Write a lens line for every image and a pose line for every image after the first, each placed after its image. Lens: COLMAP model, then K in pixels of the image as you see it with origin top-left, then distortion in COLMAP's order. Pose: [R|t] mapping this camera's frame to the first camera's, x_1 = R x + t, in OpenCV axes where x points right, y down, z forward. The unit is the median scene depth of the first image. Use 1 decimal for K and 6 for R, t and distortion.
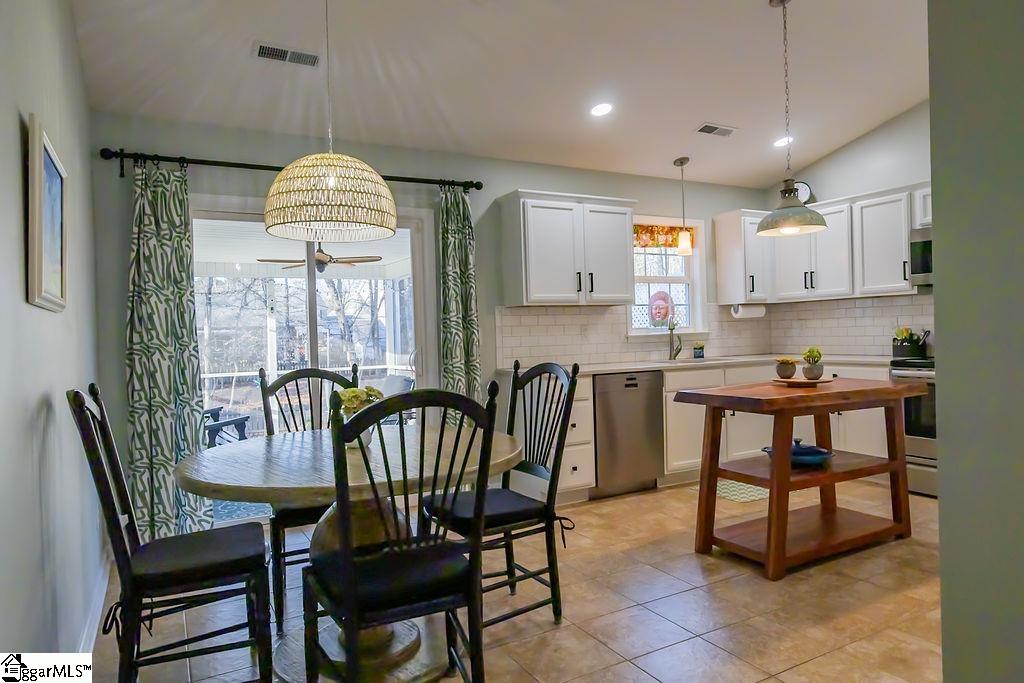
lens RADIAL K [[643.8, 0, 507.9], [0, 643.8, 344.0], [0, 0, 1]] dist [-0.007673, 0.006060]
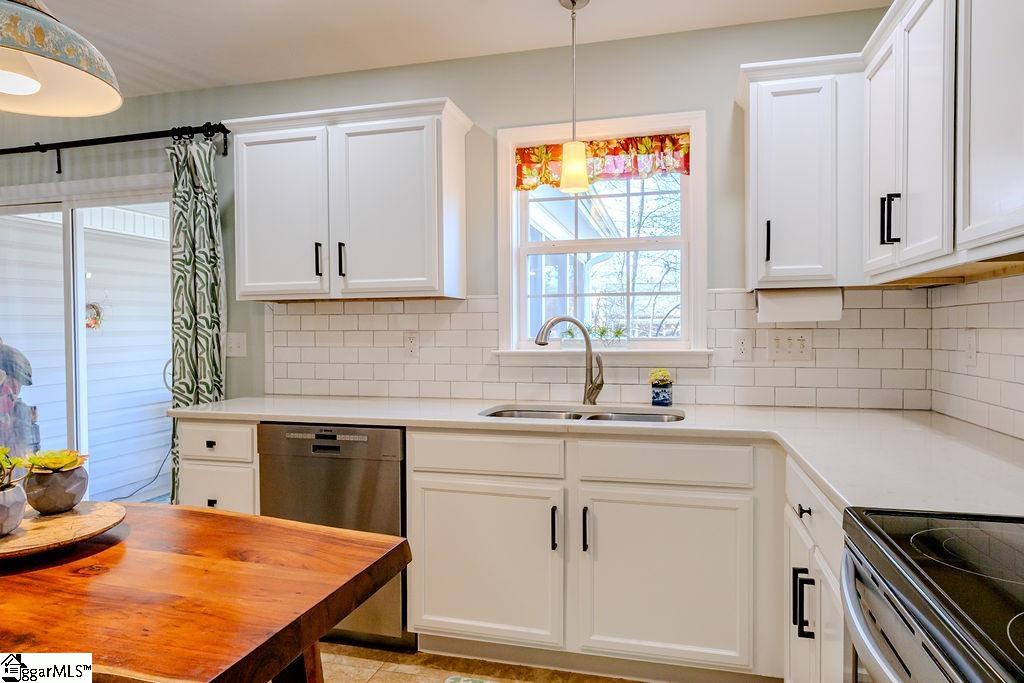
lens RADIAL K [[643.8, 0, 513.2], [0, 643.8, 339.8], [0, 0, 1]] dist [-0.007673, 0.006060]
pose [[0.729322, 0.035377, -0.683256, 0.578668], [-0.028233, 0.999368, 0.021608, -0.036392], [0.683588, 0.003531, 0.729859, 0.621542]]
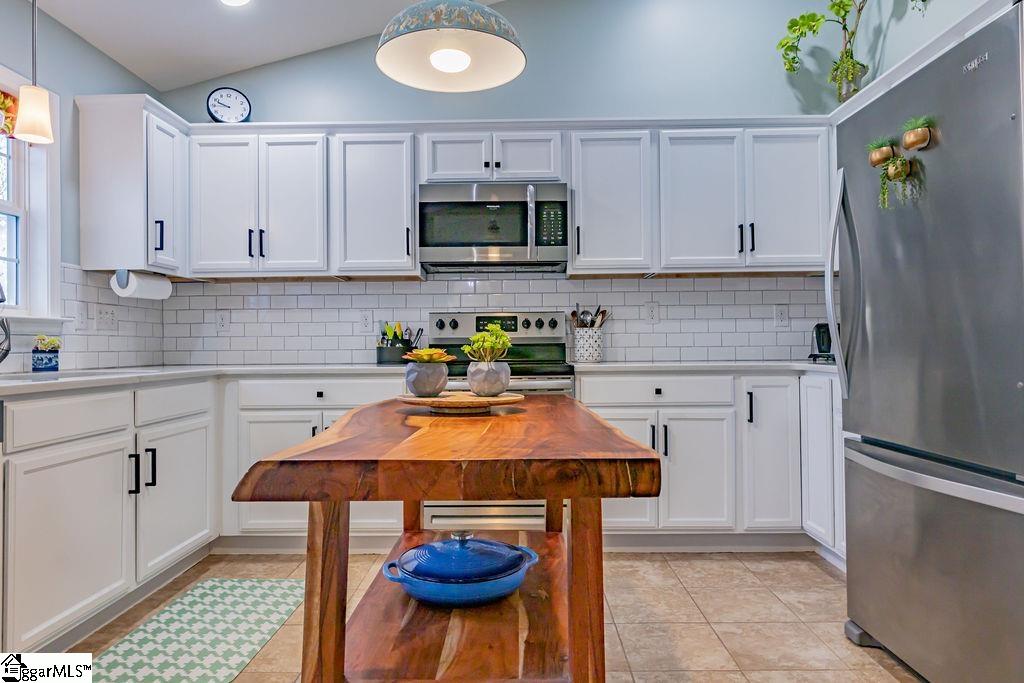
lens RADIAL K [[643.8, 0, 511.8], [0, 643.8, 340.2], [0, 0, 1]] dist [-0.007673, 0.006060]
pose [[0.485592, 0.033859, 0.873530, 0.051002], [0.007164, 0.999062, -0.042707, 0.023143], [-0.874156, 0.026996, 0.484894, 0.501050]]
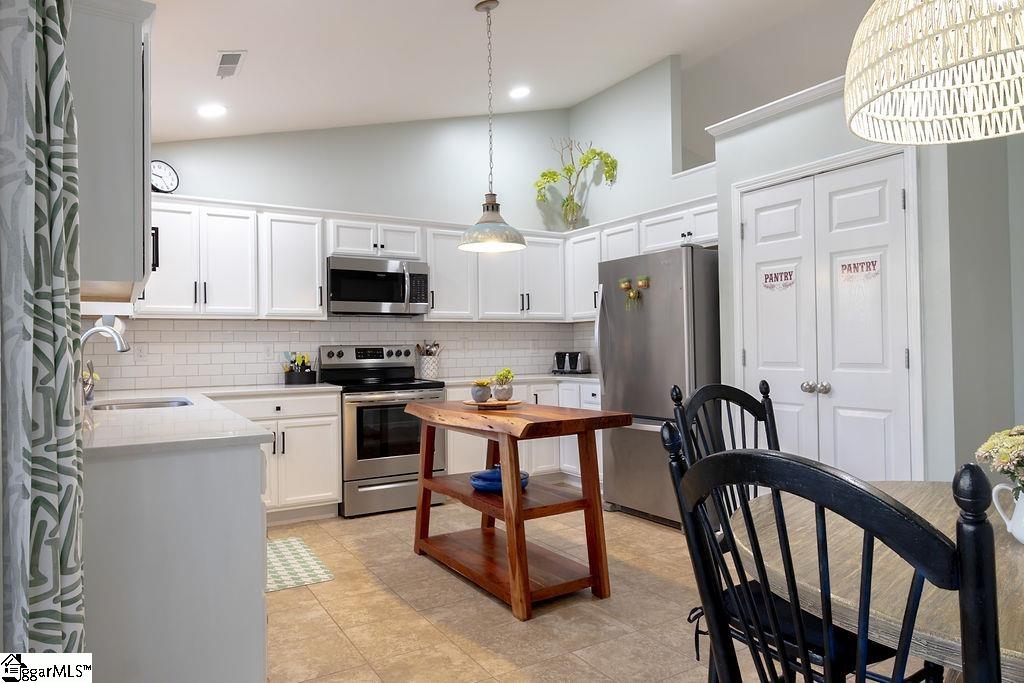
lens RADIAL K [[643.8, 0, 514.0], [0, 643.8, 341.3], [0, 0, 1]] dist [-0.007673, 0.006060]
pose [[-0.054433, 0.038952, 0.997757, -0.344158], [0.029467, 0.998866, -0.037387, 0.000853], [-0.998083, 0.027366, -0.055519, 0.682417]]
